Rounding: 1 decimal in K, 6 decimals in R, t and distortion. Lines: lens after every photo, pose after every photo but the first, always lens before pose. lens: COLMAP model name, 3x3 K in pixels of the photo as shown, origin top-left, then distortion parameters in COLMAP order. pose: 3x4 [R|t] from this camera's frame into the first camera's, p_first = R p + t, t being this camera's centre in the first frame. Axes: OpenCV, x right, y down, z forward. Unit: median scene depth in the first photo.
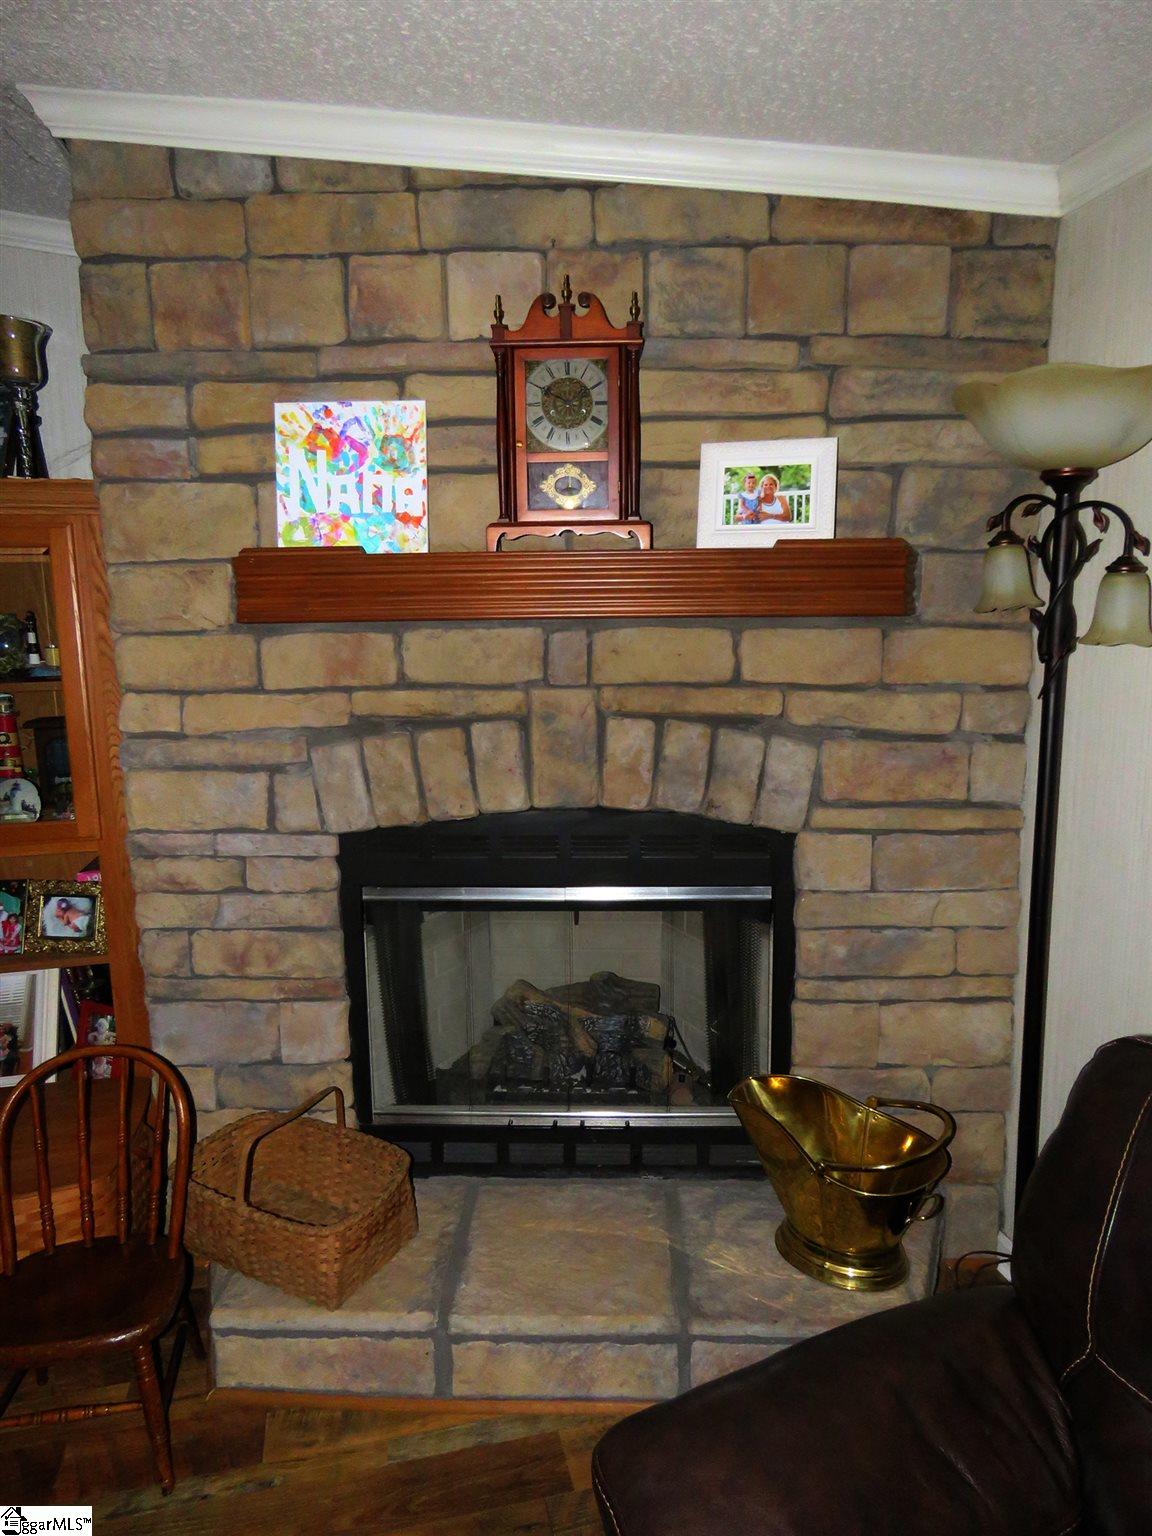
lens RADIAL K [[983.0, 0, 594.2], [0, 983.0, 773.3], [0, 0, 1]] dist [-0.008662, 0.002809]
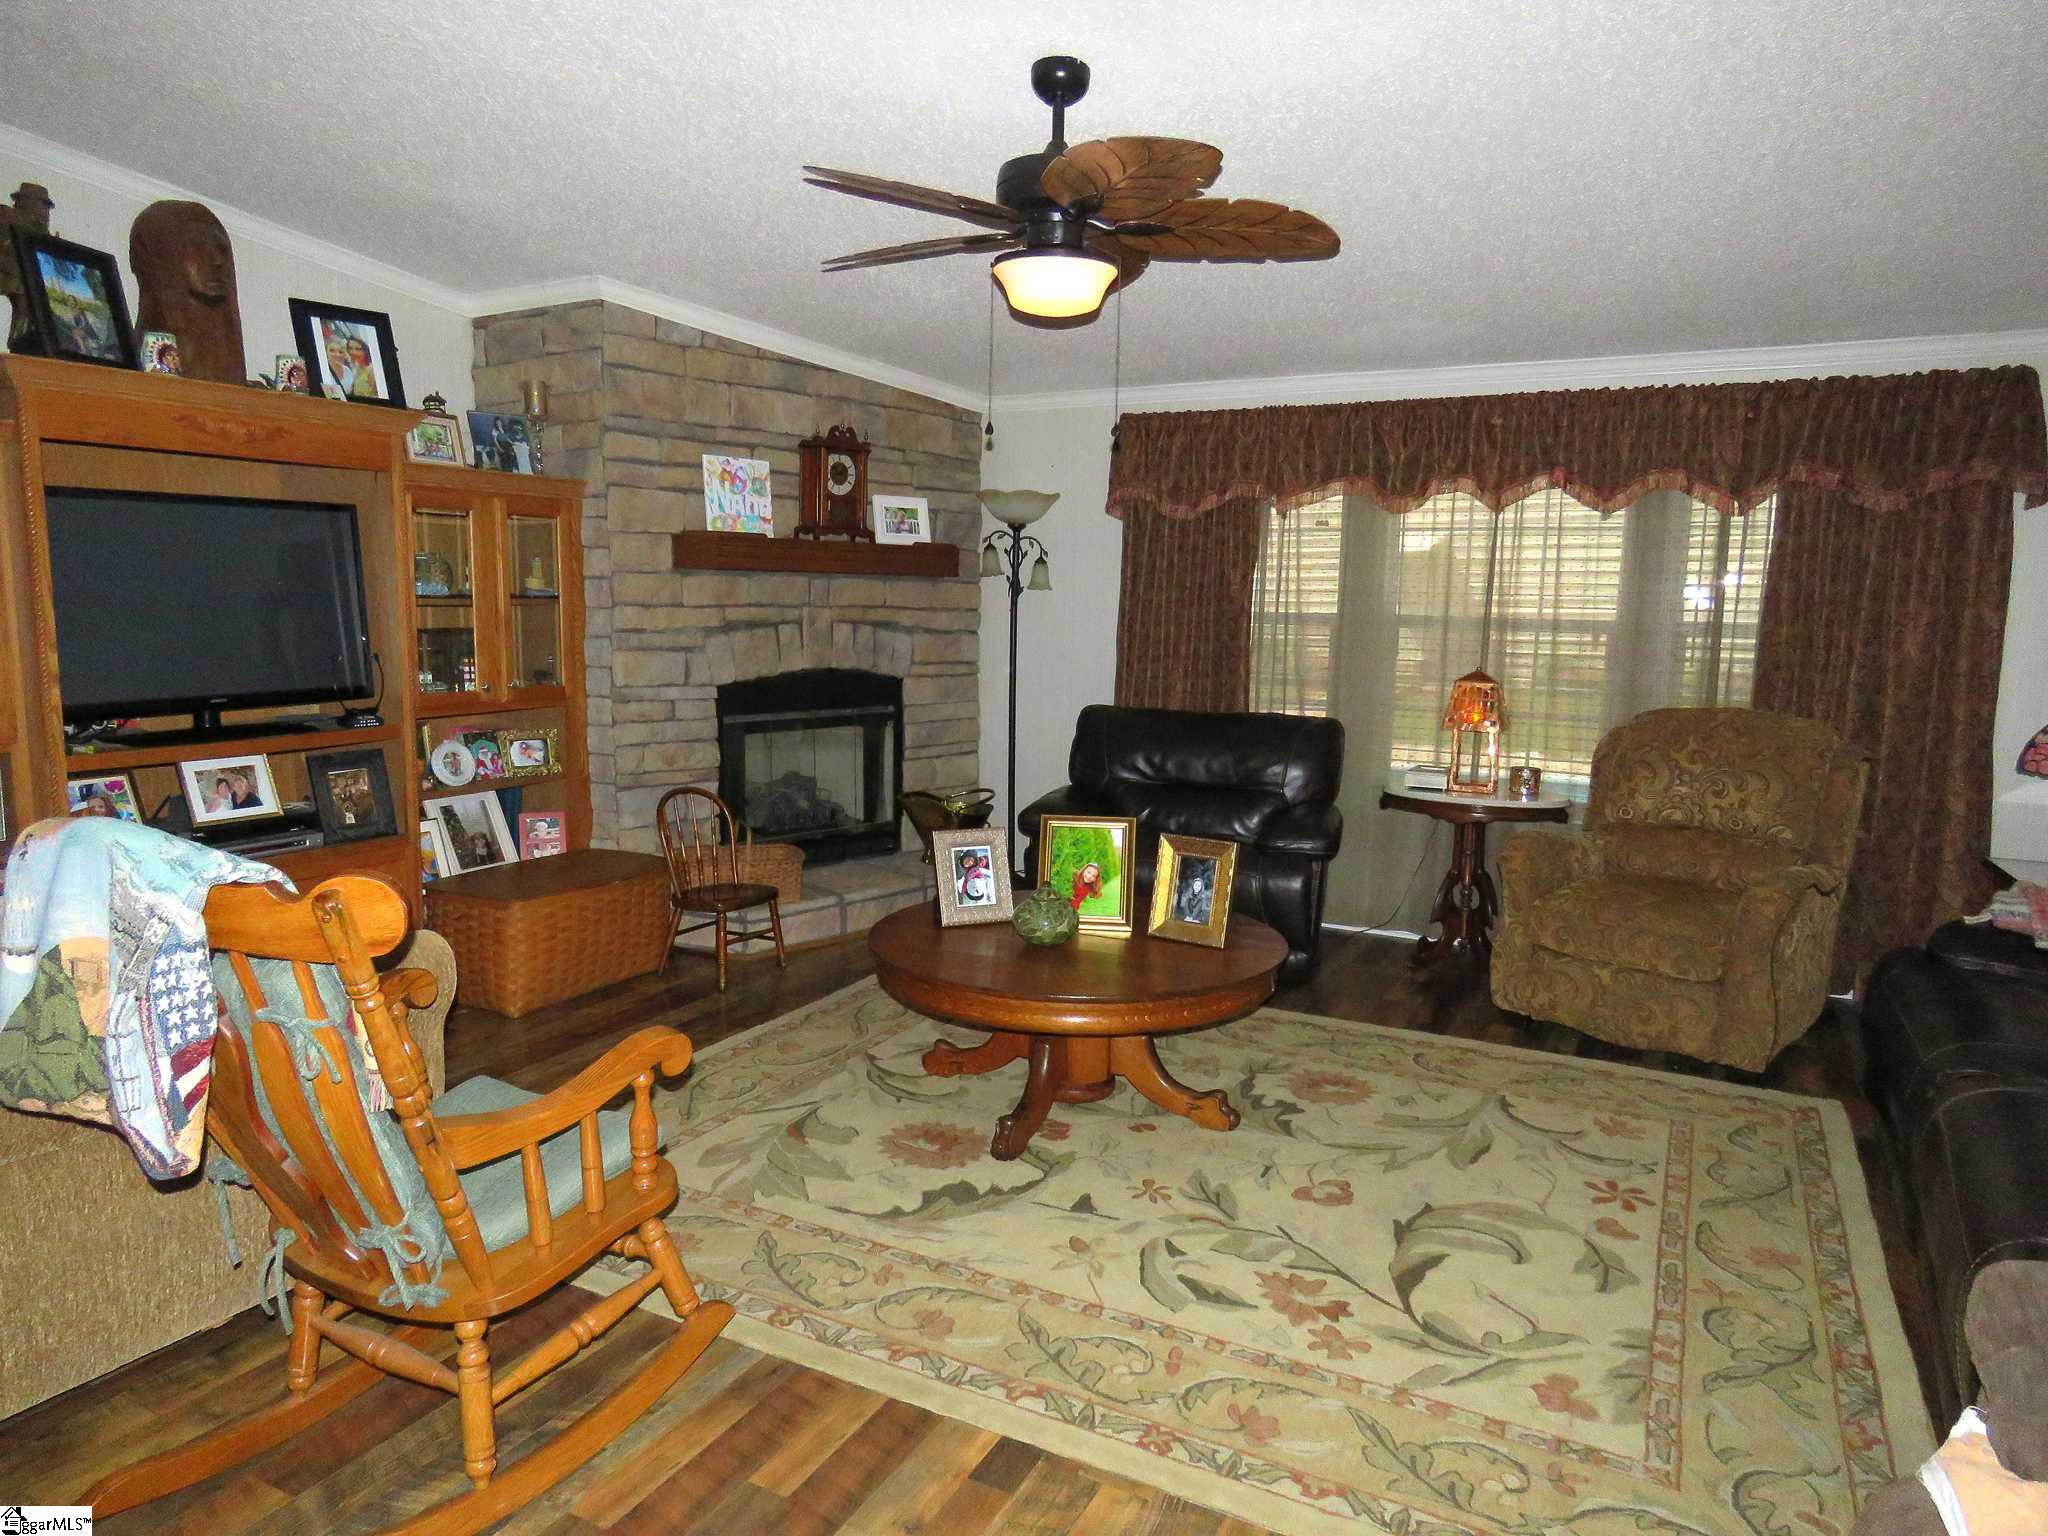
lens RADIAL K [[1307.9, 0, 1012.6], [0, 1307.9, 764.1], [0, 0, 1]] dist [-0.002147, 0.000917]
pose [[0.669649, -0.071260, 0.739251, -1.804384], [0.083245, 0.996315, 0.020633, 0.215113], [-0.737997, 0.047722, 0.673114, -1.100271]]
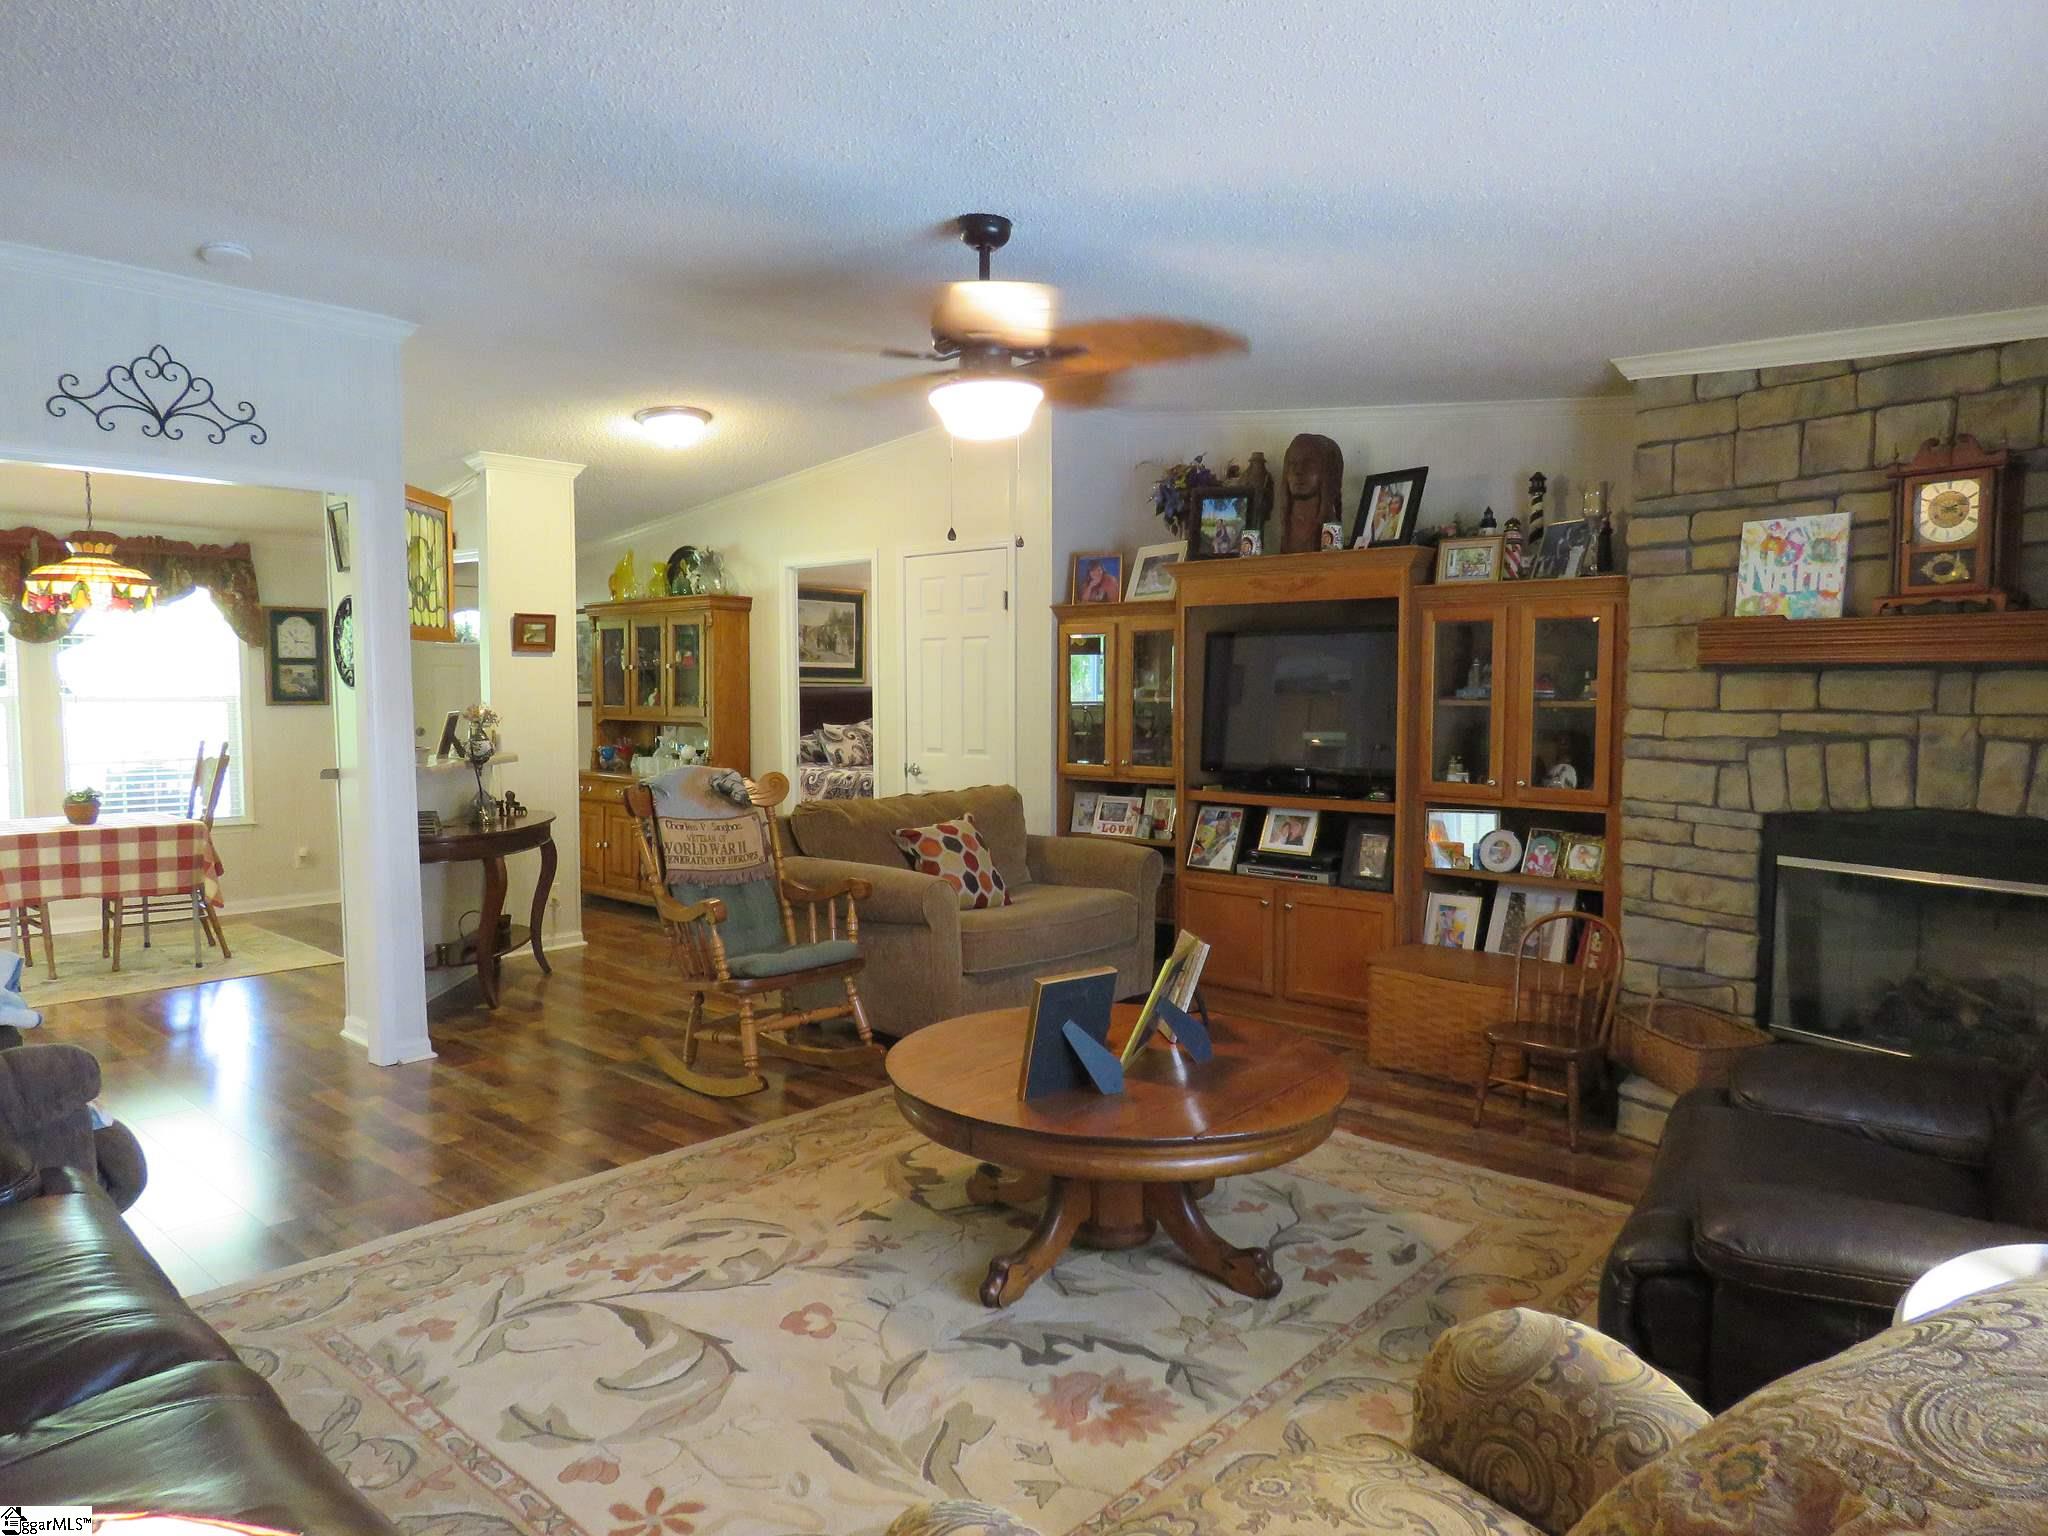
lens RADIAL K [[1310.6, 0, 1024.5], [0, 1310.6, 773.0], [0, 0, 1]] dist [-0.008662, 0.002809]
pose [[0.562986, 0.072288, -0.823299, 0.731484], [-0.134193, 0.990944, -0.004755, 0.165591], [0.815499, 0.113158, 0.567588, -1.002644]]
